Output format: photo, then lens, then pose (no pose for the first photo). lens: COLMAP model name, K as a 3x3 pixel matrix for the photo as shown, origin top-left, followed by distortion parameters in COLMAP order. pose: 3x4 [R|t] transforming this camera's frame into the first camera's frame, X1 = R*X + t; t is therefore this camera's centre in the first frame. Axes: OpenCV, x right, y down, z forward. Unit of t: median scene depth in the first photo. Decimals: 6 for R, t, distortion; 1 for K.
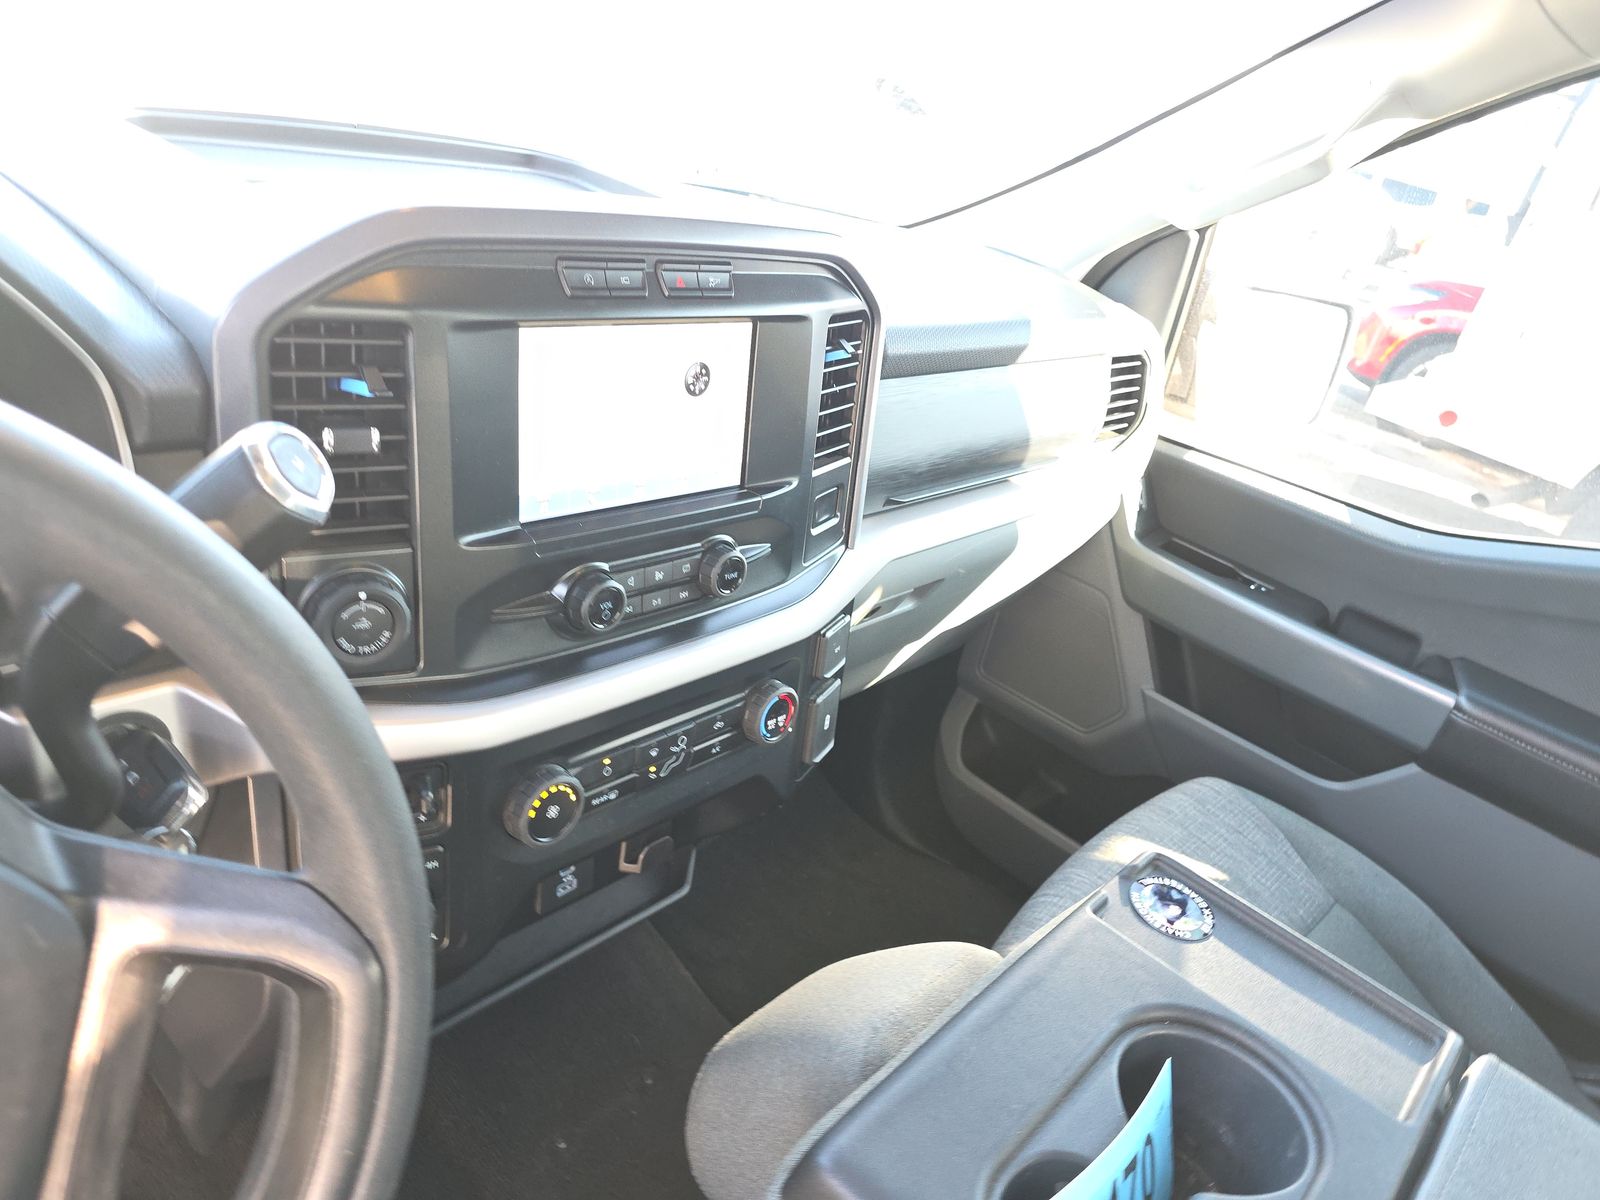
lens RADIAL K [[1121.4, 0, 791.1], [0, 1121.4, 635.3], [0, 0, 1]] dist [0.050144, -0.052882]
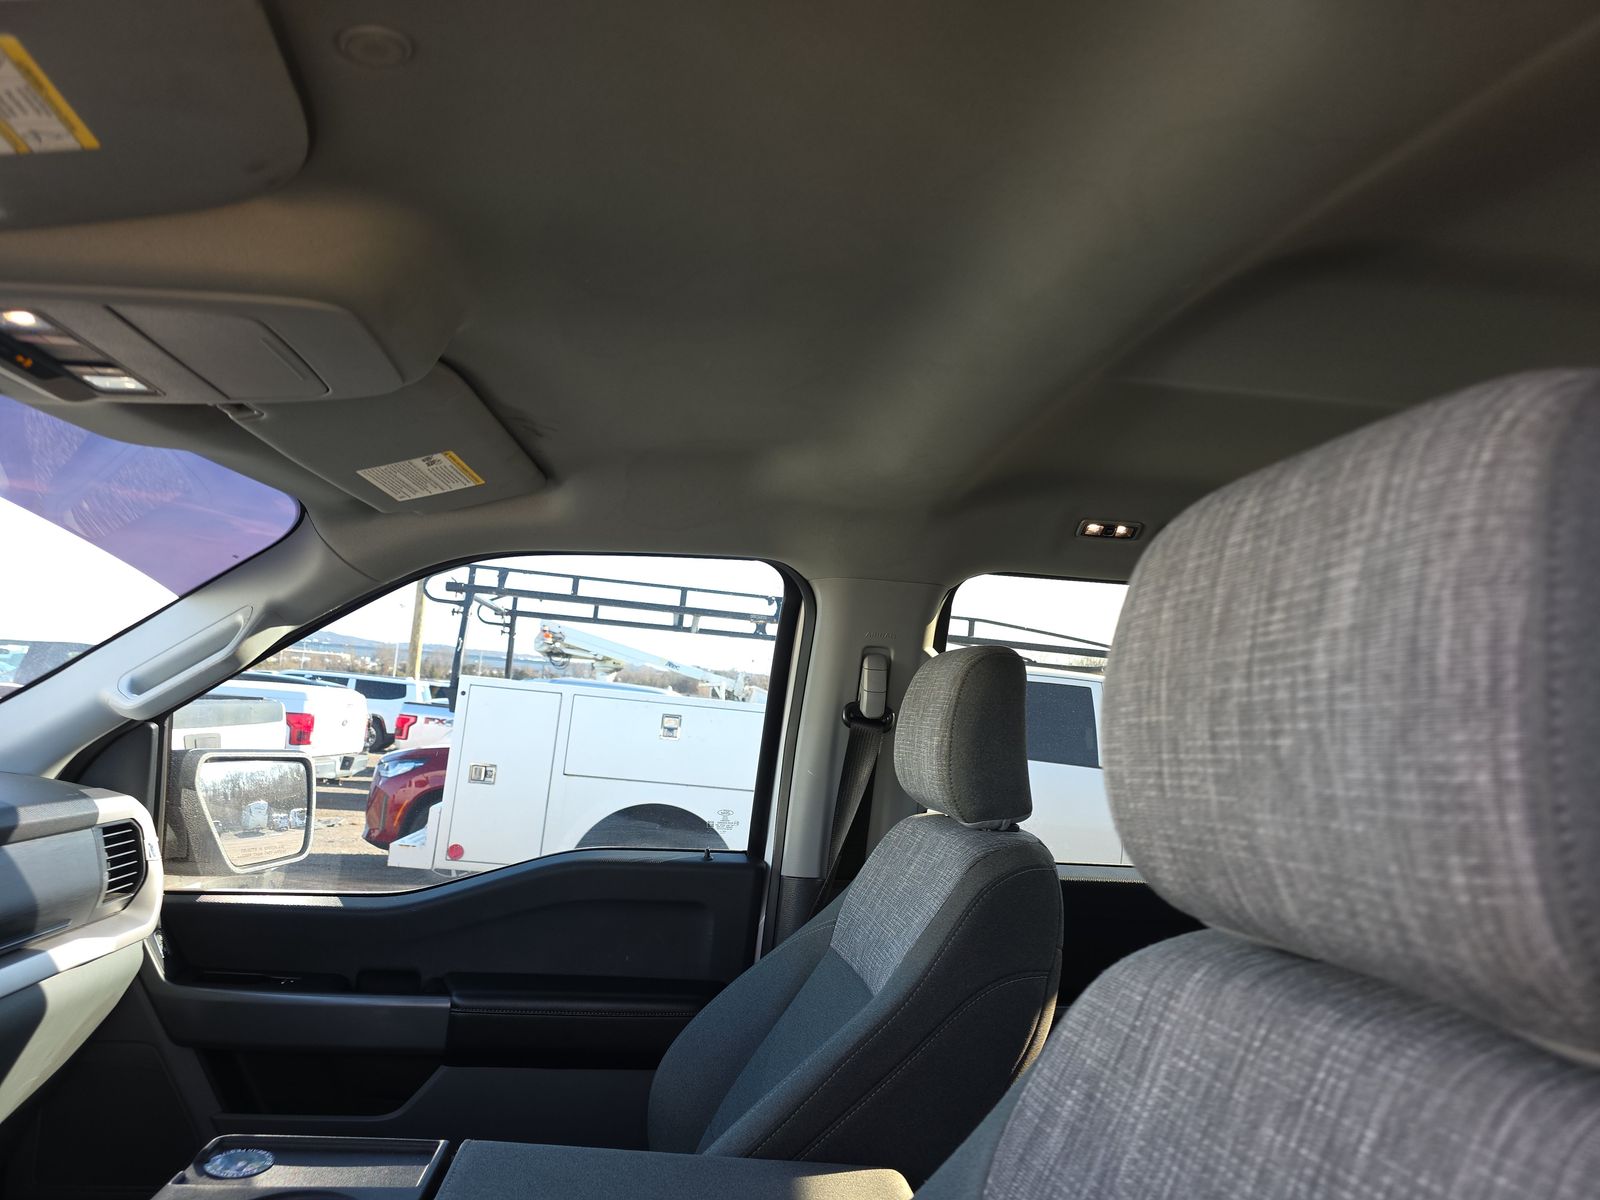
lens RADIAL K [[1117.1, 0, 808.3], [0, 1117.1, 604.2], [0, 0, 1]] dist [0.032182, -0.040102]
pose [[0.661318, -0.087162, 0.745024, -0.081584], [0.406178, 0.876621, -0.257984, 0.153798], [-0.630617, 0.473222, 0.615128, -0.297953]]
